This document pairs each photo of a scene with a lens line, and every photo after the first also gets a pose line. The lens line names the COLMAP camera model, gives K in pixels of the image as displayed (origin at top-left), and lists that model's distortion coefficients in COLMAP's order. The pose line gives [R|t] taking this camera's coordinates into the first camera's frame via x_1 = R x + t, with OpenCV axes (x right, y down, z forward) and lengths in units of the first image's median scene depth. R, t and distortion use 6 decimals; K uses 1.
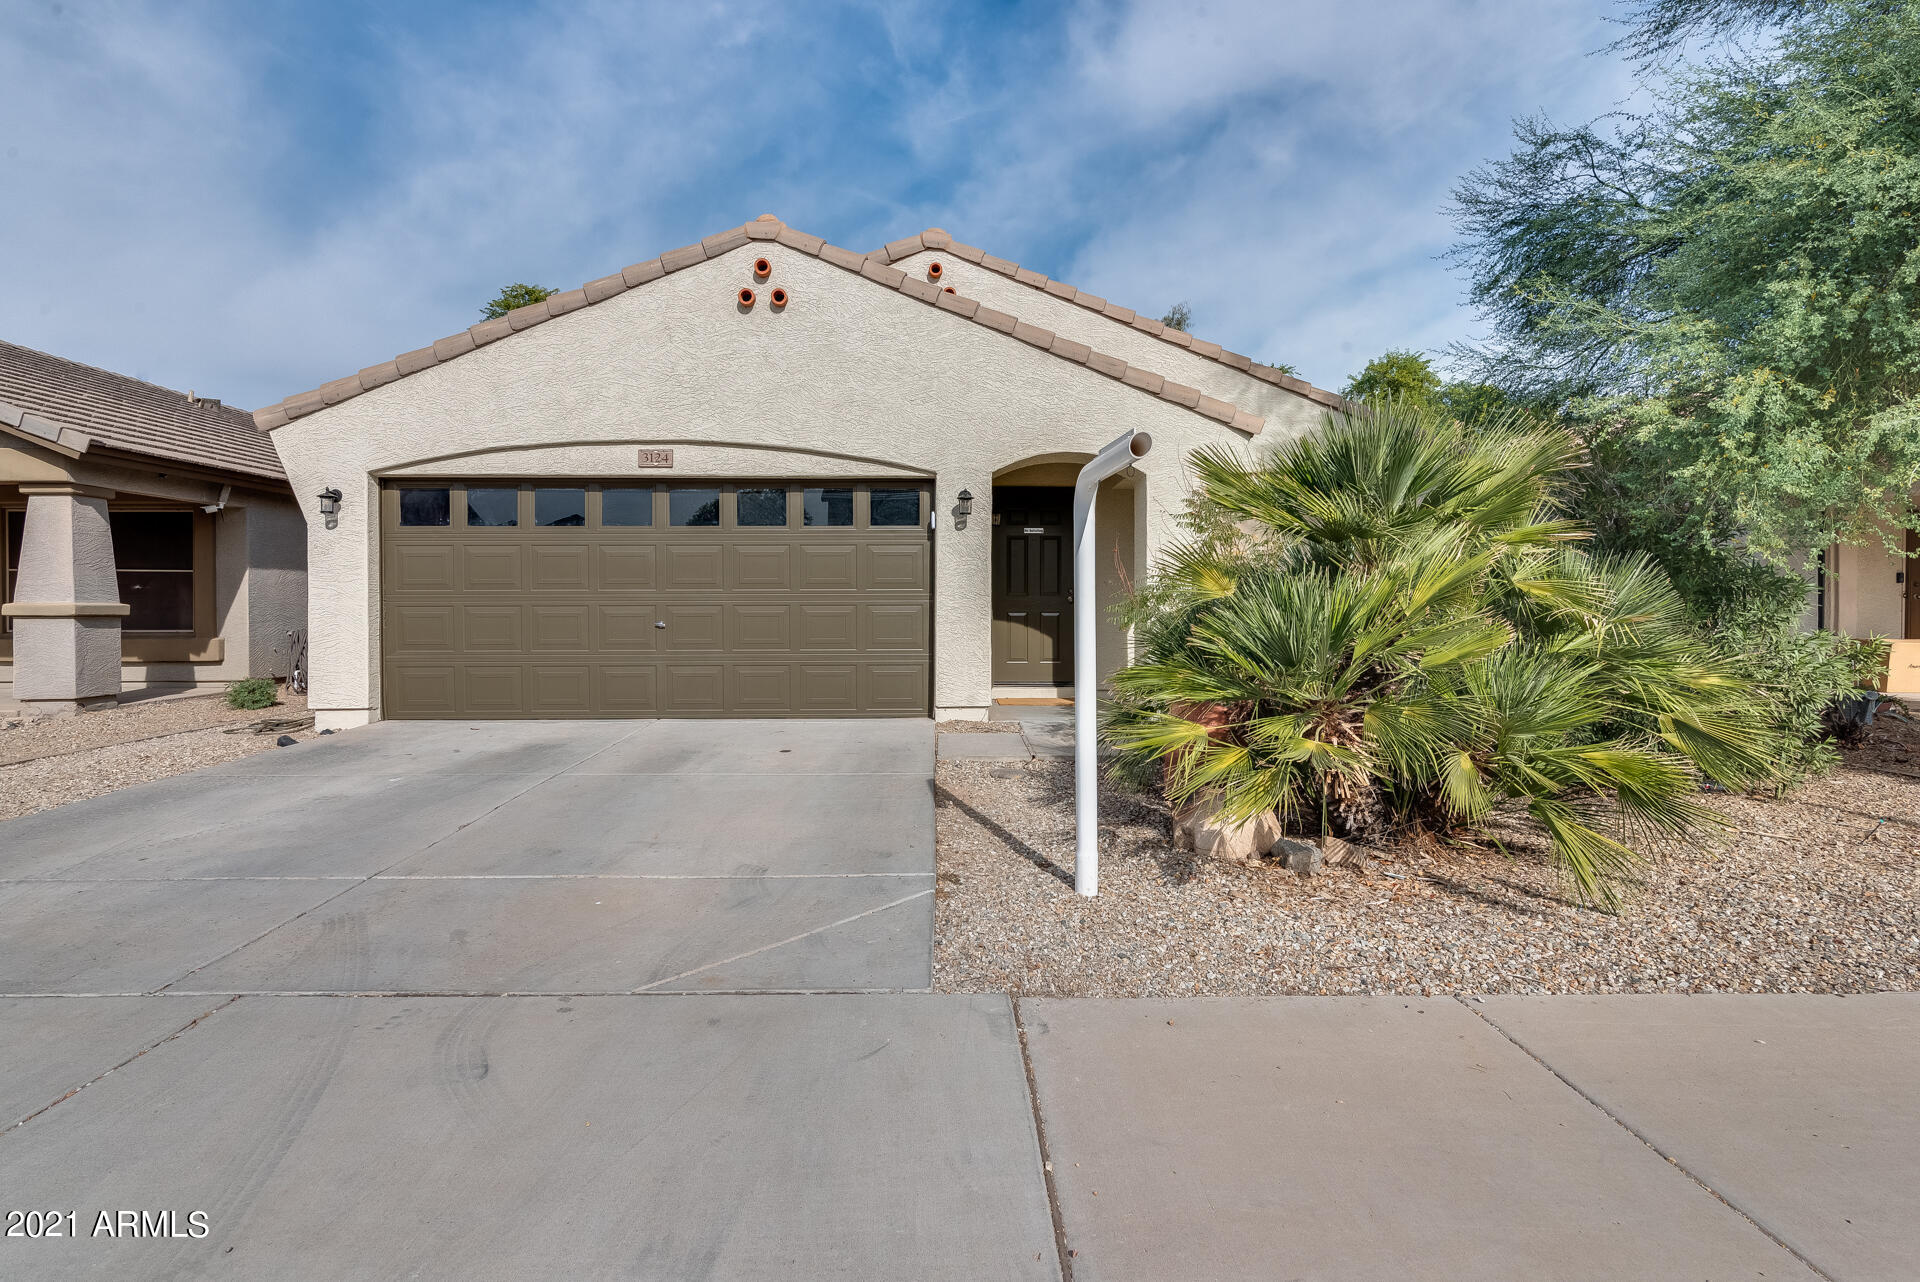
lens RADIAL K [[971.2, 0, 965.3], [0, 971.2, 616.9], [0, 0, 1]] dist [0.001851, 0.000399]
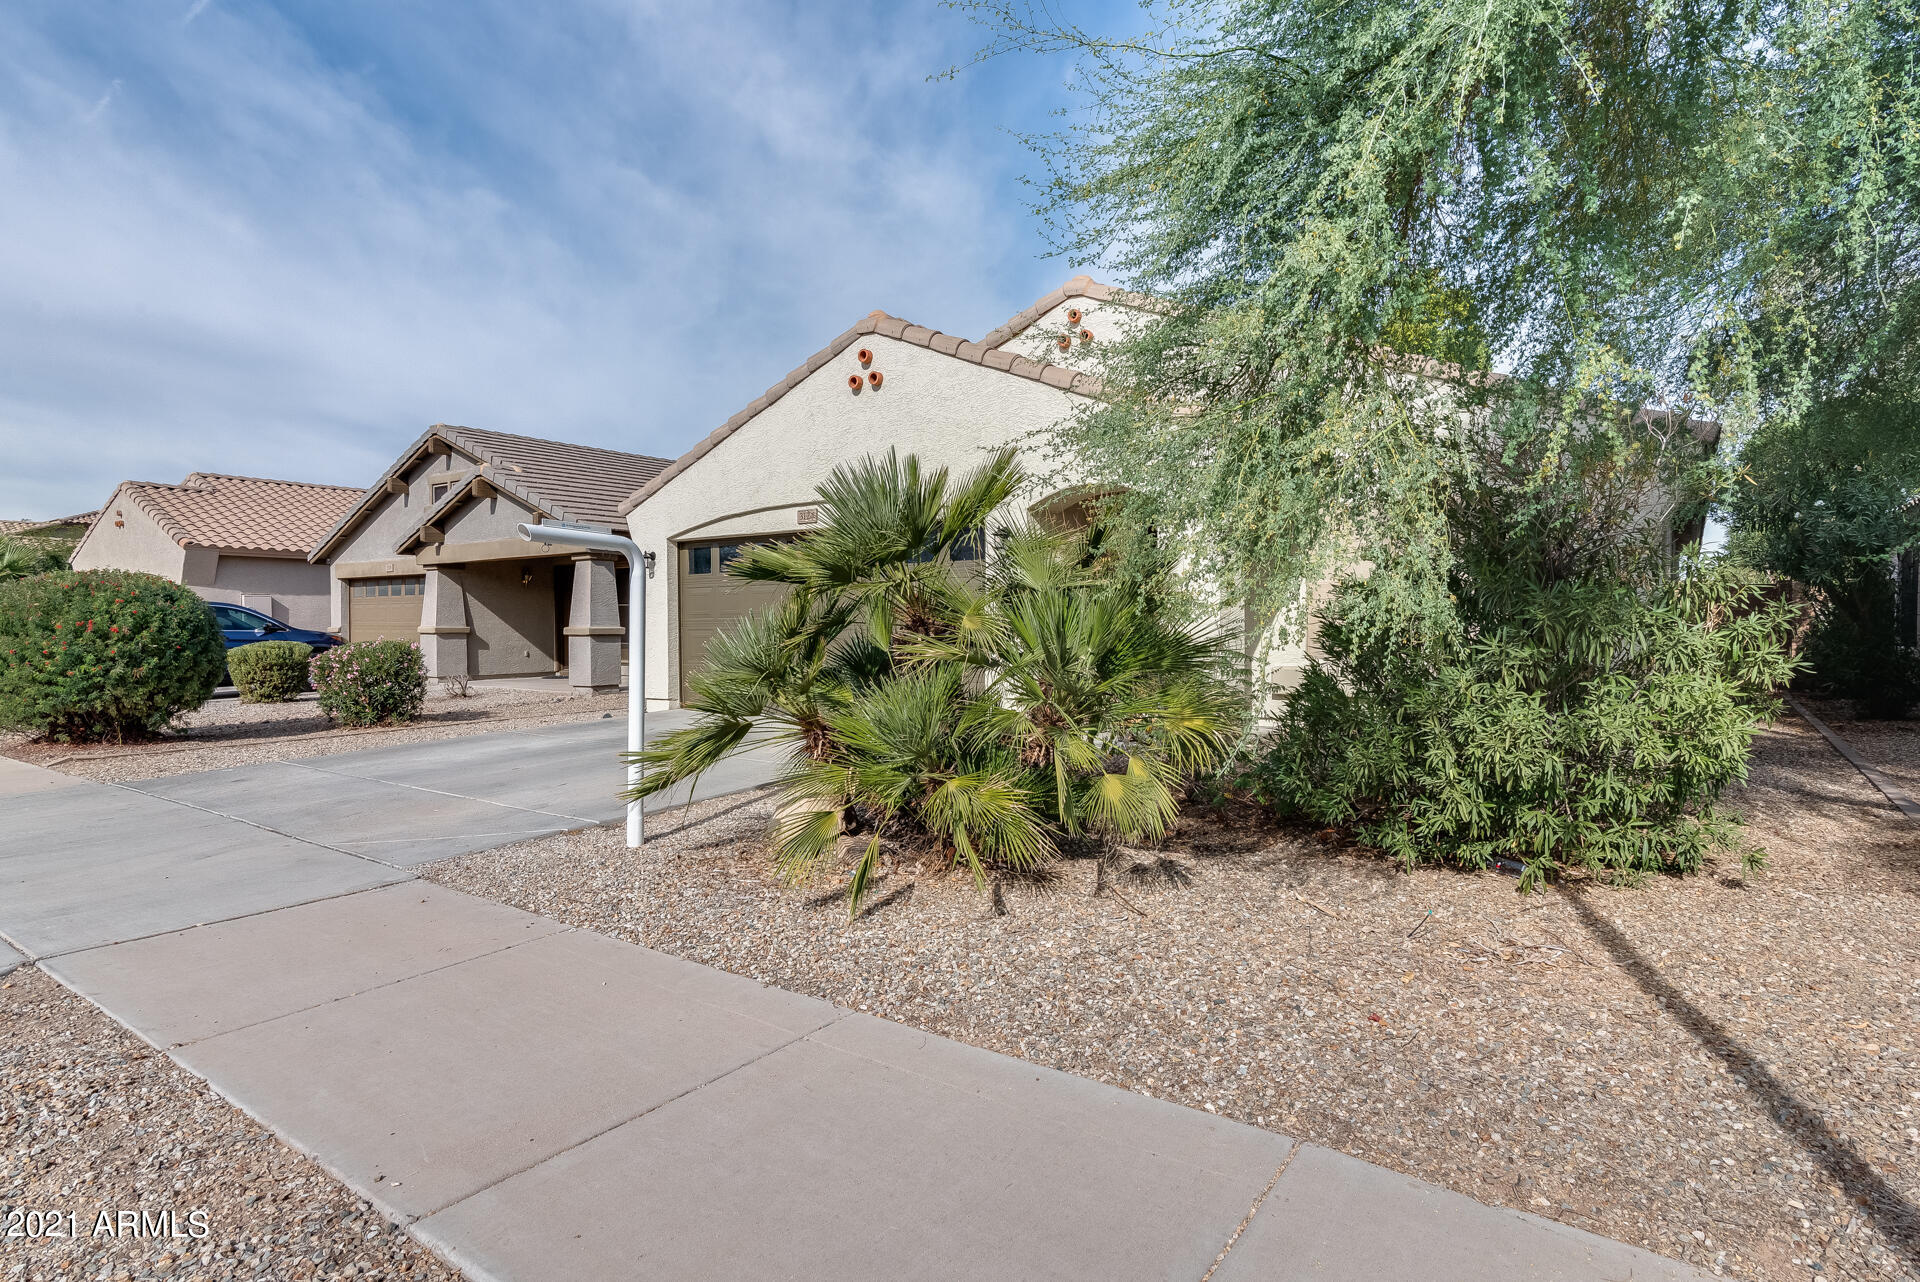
lens RADIAL K [[971.2, 0, 965.3], [0, 971.2, 616.9], [0, 0, 1]] dist [0.001851, 0.000399]
pose [[0.788925, -0.003528, -0.614479, 0.640458], [-0.014521, 0.999597, -0.024382, -0.000841], [0.614318, 0.028159, 0.788556, 0.114620]]
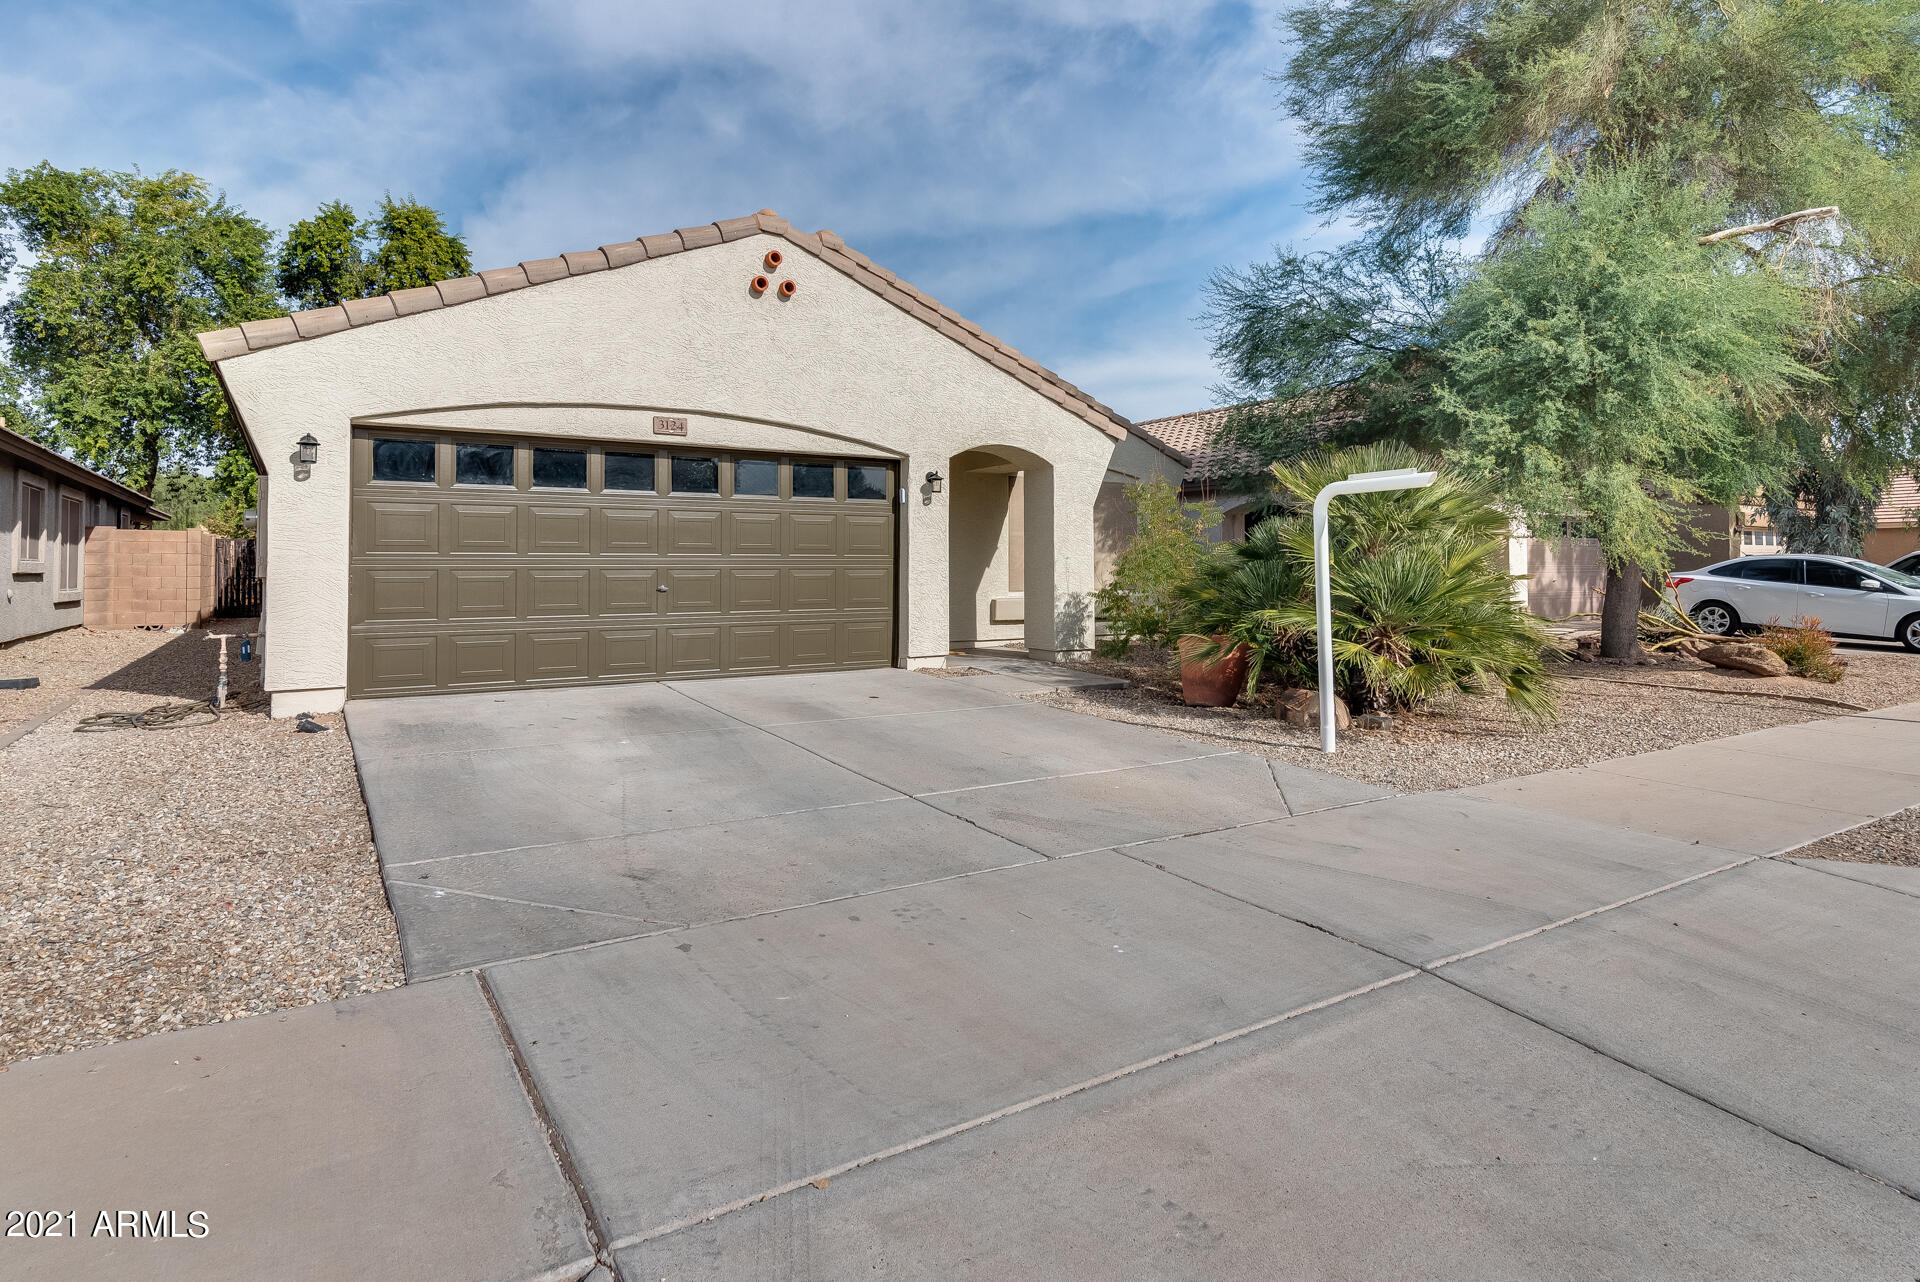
lens RADIAL K [[982.7, 0, 955.9], [0, 982.7, 556.8], [0, 0, 1]] dist [-0.001392, -0.000117]
pose [[0.866390, 0.007179, 0.499316, -0.573166], [0.006320, 0.999659, -0.025339, 0.003152], [-0.499327, 0.025109, 0.866050, -0.046271]]
